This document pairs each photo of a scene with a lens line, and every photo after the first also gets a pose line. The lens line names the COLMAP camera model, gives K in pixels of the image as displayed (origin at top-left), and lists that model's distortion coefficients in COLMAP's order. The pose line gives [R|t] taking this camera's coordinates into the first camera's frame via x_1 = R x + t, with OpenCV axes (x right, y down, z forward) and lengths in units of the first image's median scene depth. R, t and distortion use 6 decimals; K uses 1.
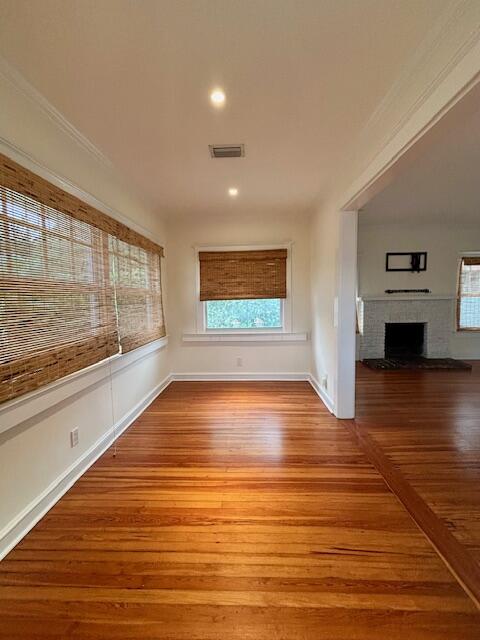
lens RADIAL K [[257.1, 0, 242.9], [0, 257.1, 318.8], [0, 0, 1]] dist [0.009823, -0.000028]
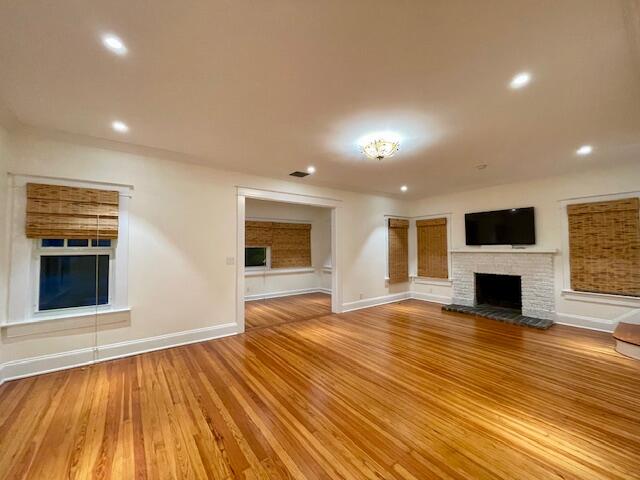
lens RADIAL K [[257.1, 0, 320.0], [0, 257.1, 240.0], [0, 0, 1]] dist [0.009823, -0.000028]
pose [[0.624761, -0.014677, -0.780678, 0.995591], [-0.057993, 0.996190, -0.065140, -0.011706], [0.778660, 0.085971, 0.621529, -0.171530]]
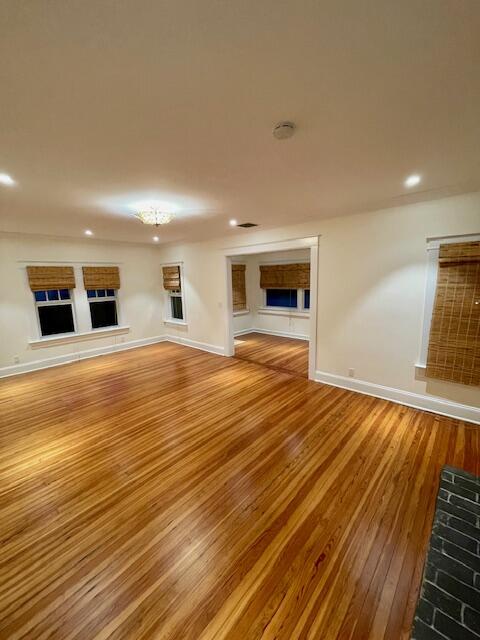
lens RADIAL K [[257.1, 0, 242.9], [0, 257.1, 318.8], [0, 0, 1]] dist [0.009823, -0.000028]
pose [[-0.643840, 0.158523, -0.748559, 0.988734], [-0.016993, 0.975100, 0.221114, -0.171512], [0.764972, 0.155082, -0.625114, 0.877481]]
